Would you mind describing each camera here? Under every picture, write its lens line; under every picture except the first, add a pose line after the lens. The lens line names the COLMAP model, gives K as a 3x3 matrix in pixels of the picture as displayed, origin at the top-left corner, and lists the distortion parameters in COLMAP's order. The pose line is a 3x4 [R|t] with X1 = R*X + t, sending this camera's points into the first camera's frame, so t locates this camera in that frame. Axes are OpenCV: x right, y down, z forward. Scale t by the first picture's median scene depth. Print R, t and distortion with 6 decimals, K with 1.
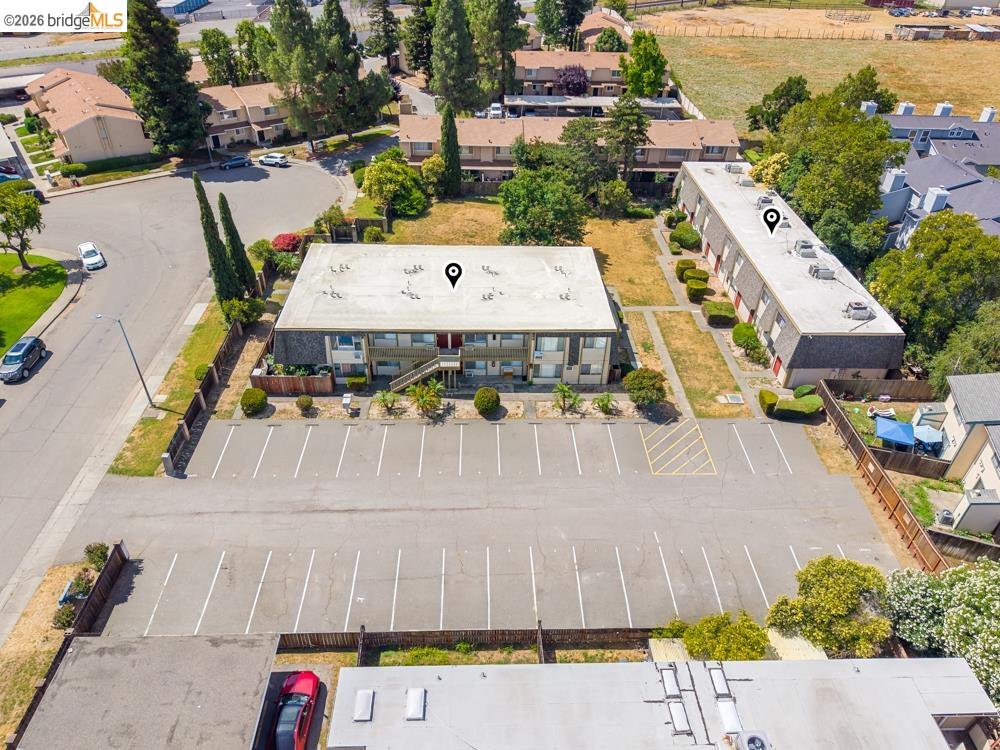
lens RADIAL K [[679.9, 0, 500.5], [0, 679.9, 373.1], [0, 0, 1]] dist [0.035859, -0.040912]
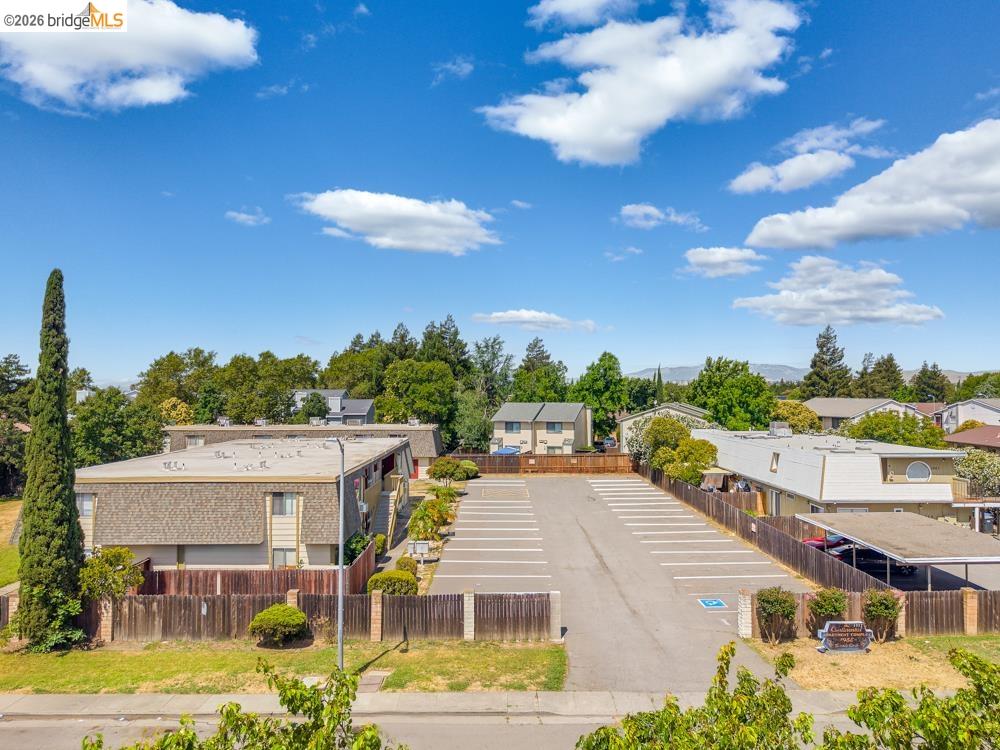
lens RADIAL K [[679.9, 0, 501.9], [0, 679.9, 370.7], [0, 0, 1]] dist [0.035859, -0.040912]
pose [[0.025868, 0.003164, 0.999660, -0.916296], [0.599766, 0.799971, -0.018052, -0.039727], [-0.799757, 0.600030, 0.018797, 0.781956]]
